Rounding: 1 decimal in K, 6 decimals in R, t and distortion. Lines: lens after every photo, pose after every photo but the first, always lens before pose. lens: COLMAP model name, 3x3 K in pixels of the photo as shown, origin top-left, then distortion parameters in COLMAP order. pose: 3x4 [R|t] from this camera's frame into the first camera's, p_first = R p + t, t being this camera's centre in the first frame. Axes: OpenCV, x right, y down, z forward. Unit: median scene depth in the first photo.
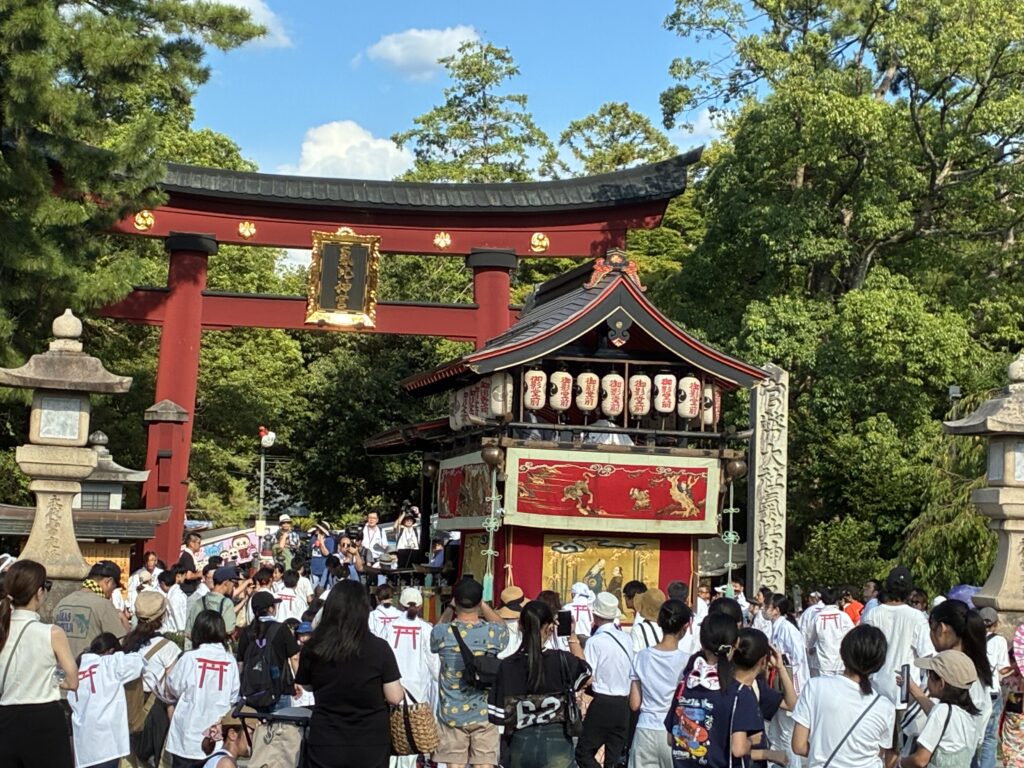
lens RADIAL K [[2459.2, 0, 511.5], [0, 2459.2, 380.0], [0, 0, 1]] dist [0.150119, 0.000000]
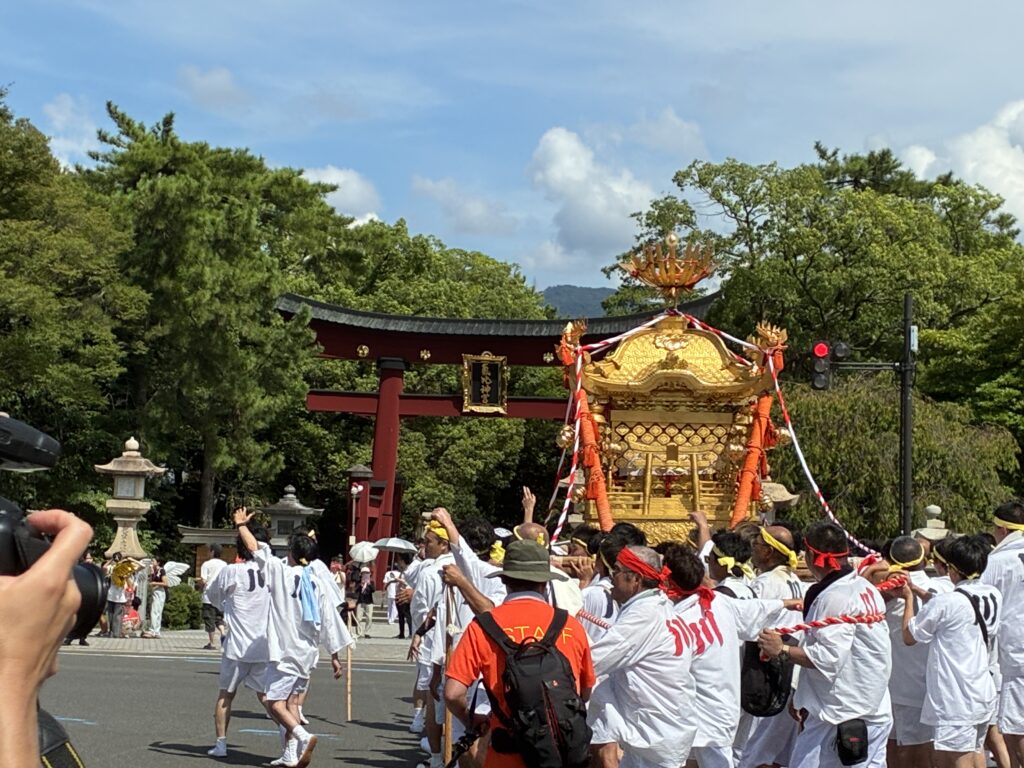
lens RADIAL K [[2503.7, 0, 511.2], [0, 2503.7, 387.0], [0, 0, 1]] dist [0.562636, 0.000000]
pose [[0.964815, -0.020707, -0.262114, 0.510542], [0.018360, 0.999766, -0.011398, -0.028800], [0.262289, 0.006184, 0.964969, -0.746996]]
